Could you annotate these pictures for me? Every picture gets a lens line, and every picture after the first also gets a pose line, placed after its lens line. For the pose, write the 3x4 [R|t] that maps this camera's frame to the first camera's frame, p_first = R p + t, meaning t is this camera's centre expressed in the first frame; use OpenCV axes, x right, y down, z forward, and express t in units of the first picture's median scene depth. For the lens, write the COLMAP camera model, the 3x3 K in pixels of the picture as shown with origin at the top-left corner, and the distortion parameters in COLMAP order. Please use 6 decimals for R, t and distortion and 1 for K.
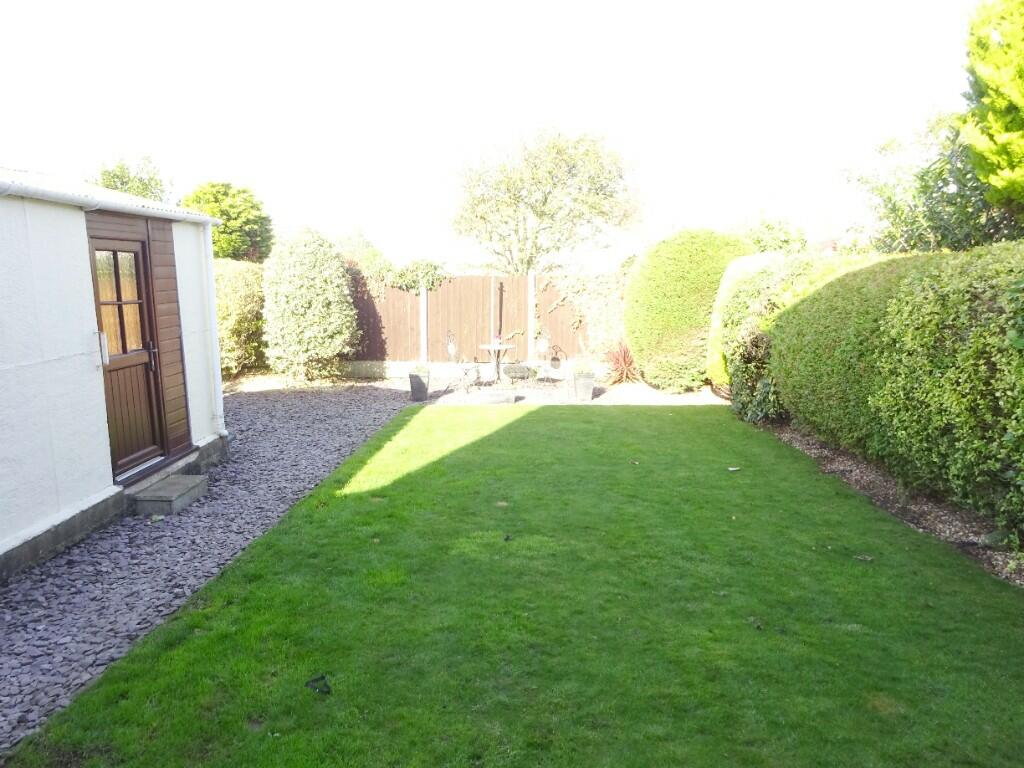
lens RADIAL K [[747.7, 0, 513.3], [0, 747.7, 392.8], [0, 0, 1]] dist [-0.009788, 0.007523]
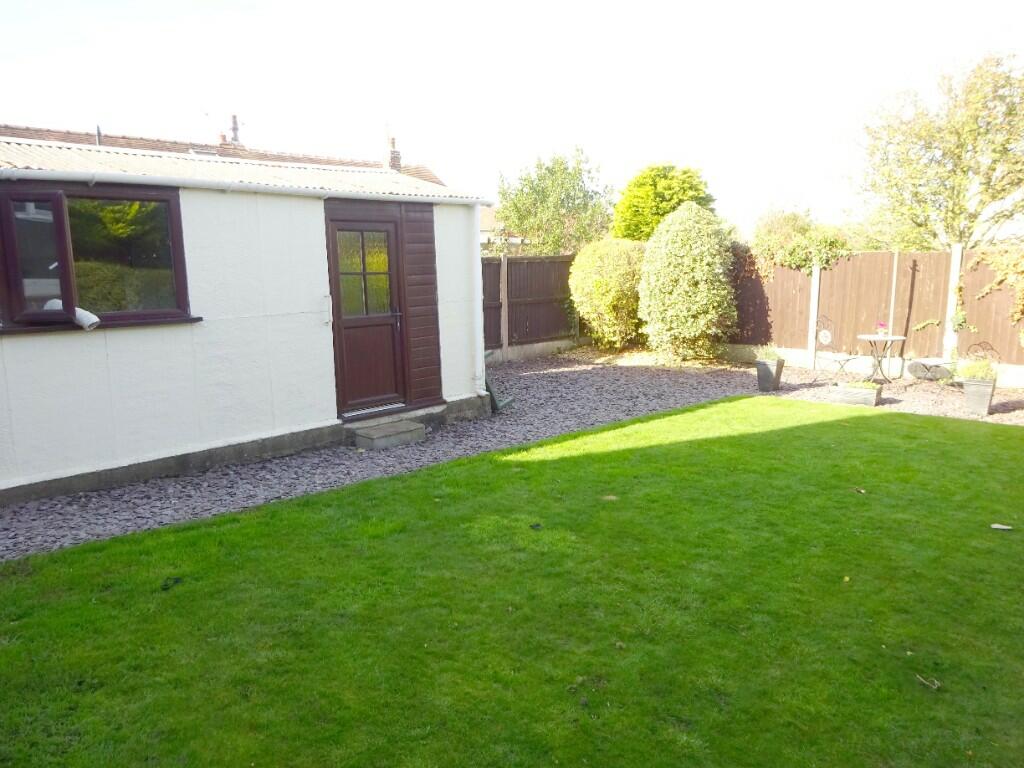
lens RADIAL K [[747.7, 0, 508.2], [0, 747.7, 388.4], [0, 0, 1]] dist [-0.009788, 0.007523]
pose [[0.747700, 0.106847, -0.655384, 0.290955], [-0.096429, 0.993979, 0.052036, -0.011642], [0.656997, 0.024291, 0.753501, 0.141115]]
